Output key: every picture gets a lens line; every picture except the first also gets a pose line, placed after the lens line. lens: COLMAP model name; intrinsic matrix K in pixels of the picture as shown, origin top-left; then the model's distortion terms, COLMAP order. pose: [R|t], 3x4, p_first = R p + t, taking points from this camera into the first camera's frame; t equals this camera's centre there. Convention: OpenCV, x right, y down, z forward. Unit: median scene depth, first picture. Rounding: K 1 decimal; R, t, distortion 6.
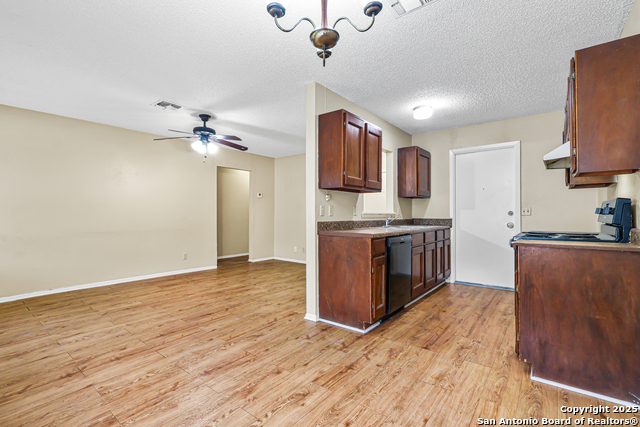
lens RADIAL K [[299.2, 0, 316.4], [0, 299.2, 213.4], [0, 0, 1]] dist [-0.007838, 0.002328]
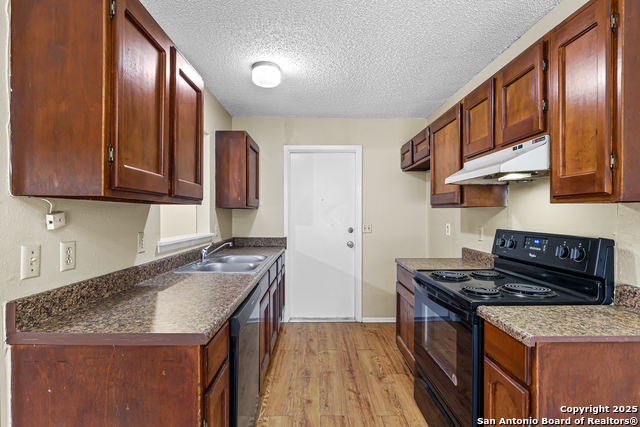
lens RADIAL K [[299.2, 0, 317.9], [0, 299.2, 216.2], [0, 0, 1]] dist [-0.007838, 0.002328]
pose [[0.773831, -0.002845, 0.633385, 0.056814], [-0.004226, 0.999944, 0.009655, -0.064941], [-0.633378, -0.010148, 0.773776, 0.551544]]
